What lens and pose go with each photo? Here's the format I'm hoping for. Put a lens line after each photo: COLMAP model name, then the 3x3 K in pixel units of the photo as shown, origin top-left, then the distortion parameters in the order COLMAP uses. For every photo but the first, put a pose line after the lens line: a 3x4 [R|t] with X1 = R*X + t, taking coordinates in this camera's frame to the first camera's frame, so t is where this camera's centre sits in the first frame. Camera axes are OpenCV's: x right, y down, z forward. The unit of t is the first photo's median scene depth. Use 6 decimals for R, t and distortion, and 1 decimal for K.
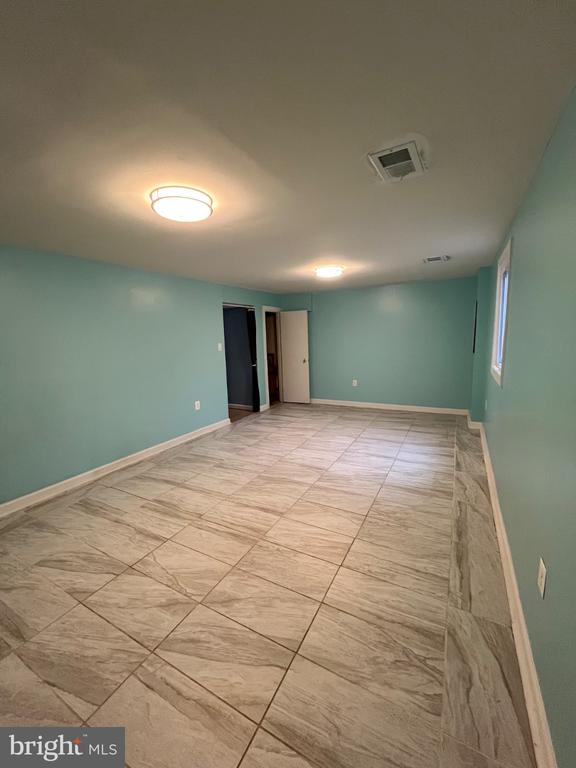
lens RADIAL K [[310.7, 0, 288.2], [0, 310.7, 384.0], [0, 0, 1]] dist [-0.010156, 0.000446]
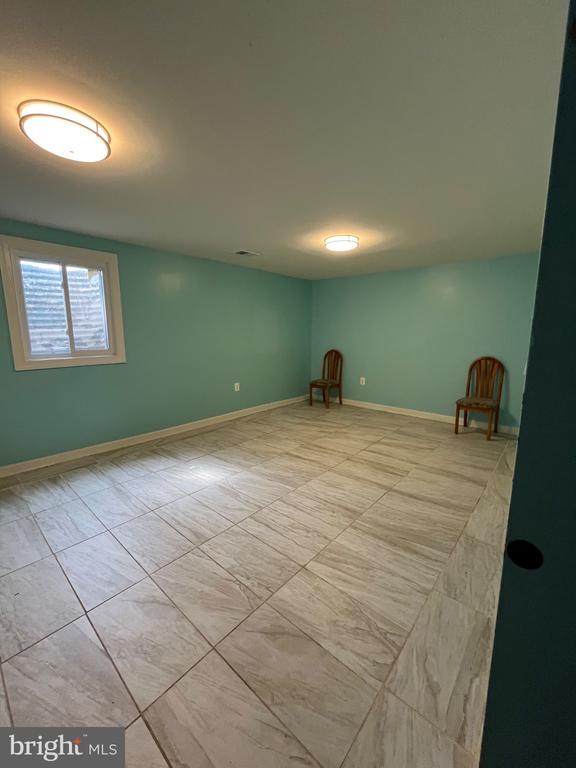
lens RADIAL K [[310.7, 0, 288.3], [0, 310.7, 382.5], [0, 0, 1]] dist [-0.010156, 0.000446]
pose [[-0.975339, -0.006995, 0.220601, -0.297909], [0.061342, 0.951528, 0.301384, -0.256645], [-0.212016, 0.307483, -0.927633, 1.992897]]
